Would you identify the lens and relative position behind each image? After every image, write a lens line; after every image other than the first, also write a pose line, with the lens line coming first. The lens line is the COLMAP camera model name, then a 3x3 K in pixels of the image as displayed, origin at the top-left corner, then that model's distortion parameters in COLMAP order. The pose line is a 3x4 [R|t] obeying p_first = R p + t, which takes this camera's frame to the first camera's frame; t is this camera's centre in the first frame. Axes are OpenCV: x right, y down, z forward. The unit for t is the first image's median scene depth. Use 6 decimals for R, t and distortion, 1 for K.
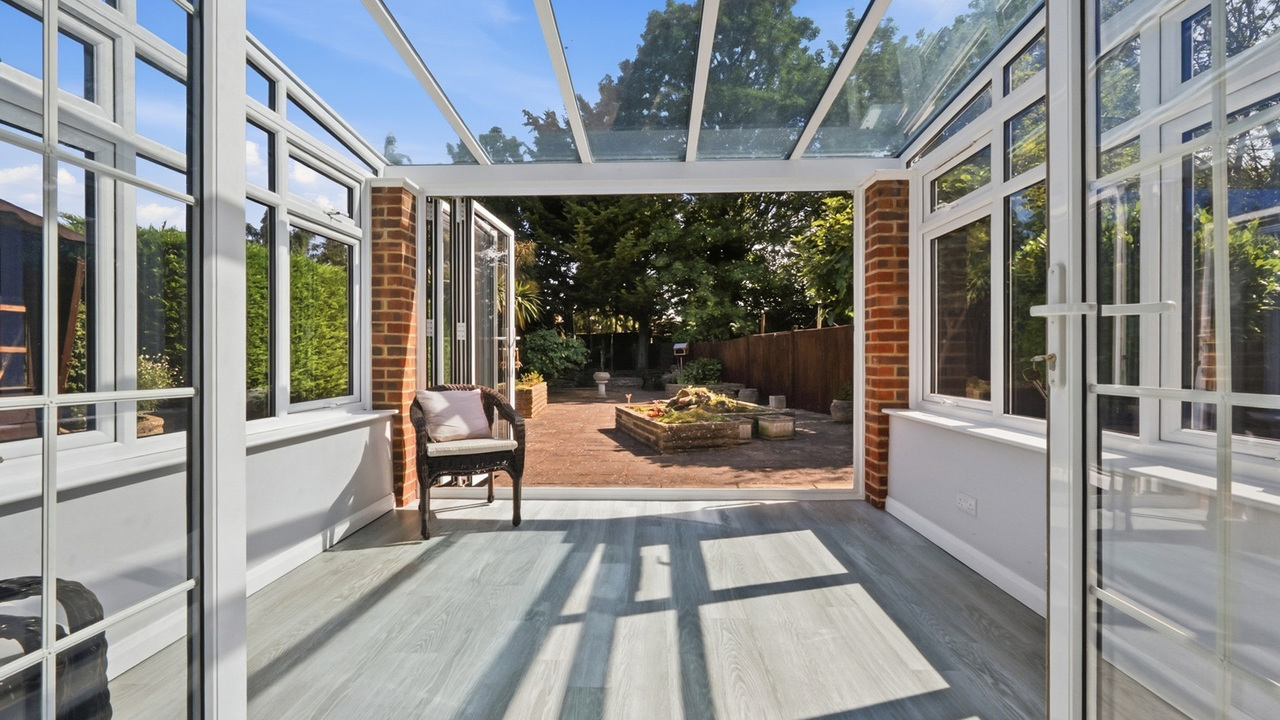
lens RADIAL K [[521.8, 0, 640.5], [0, 521.8, 354.6], [0, 0, 1]] dist [-0.001230, -0.000243]
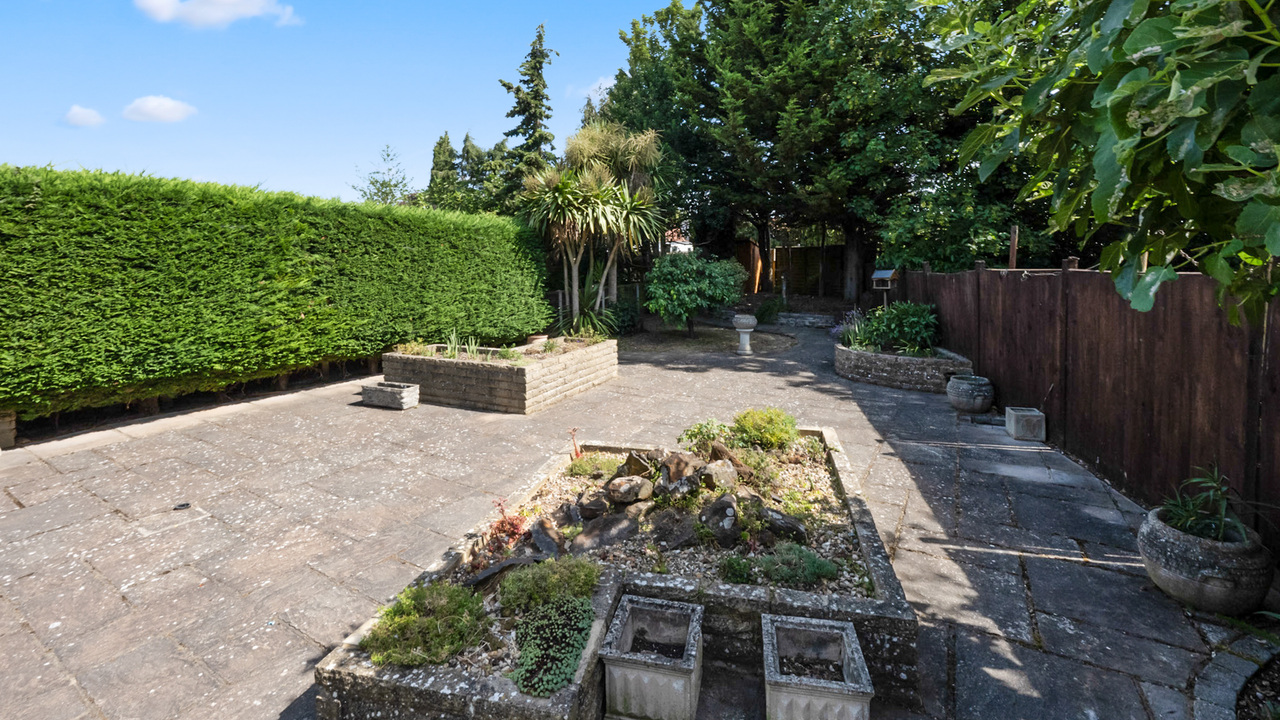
lens RADIAL K [[538.2, 0, 640.3], [0, 538.2, 288.4], [0, 0, 1]] dist [-0.037640, 0.000006]
pose [[0.881508, 0.022270, -0.471644, 0.316074], [0.004706, 0.998423, 0.055938, -0.095461], [0.472146, -0.051529, 0.880013, 0.766860]]
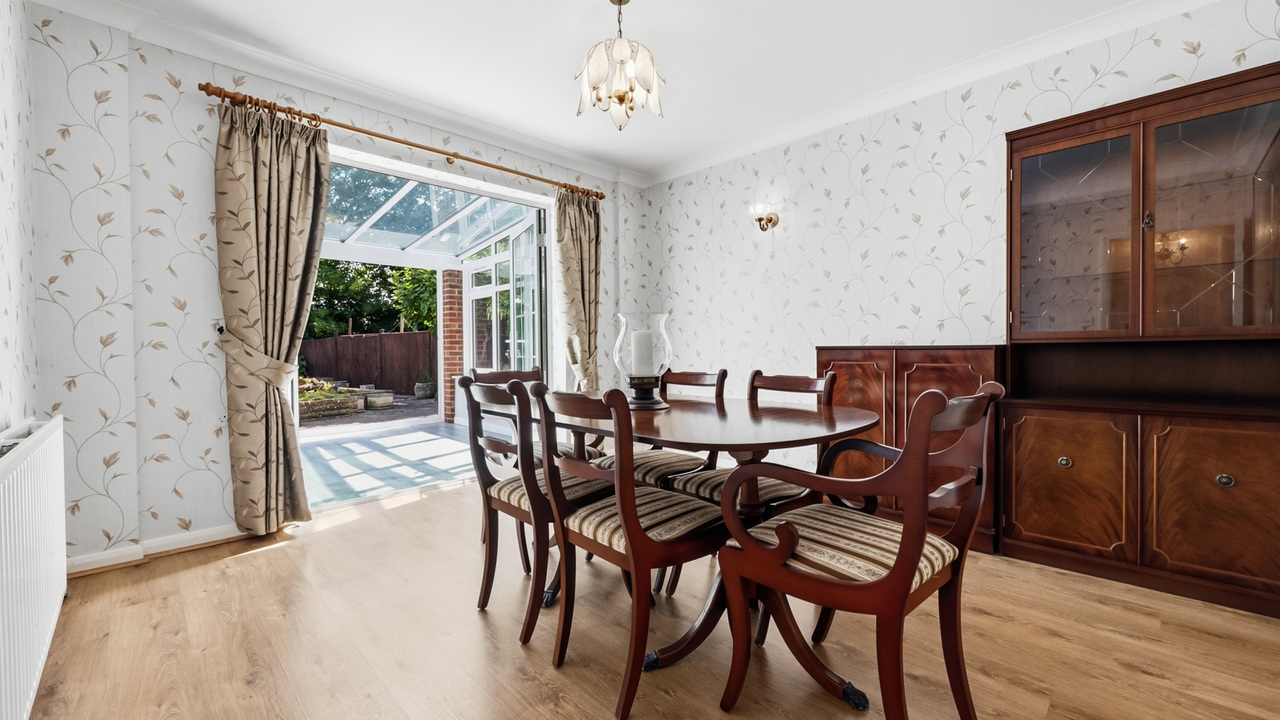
lens RADIAL K [[521.8, 0, 640.5], [0, 521.8, 354.6], [0, 0, 1]] dist [-0.001230, -0.000243]
pose [[0.697907, -0.012189, 0.716085, -0.317685], [0.008009, 0.999925, 0.009215, 0.000682], [-0.716144, -0.000696, 0.697952, -0.630557]]
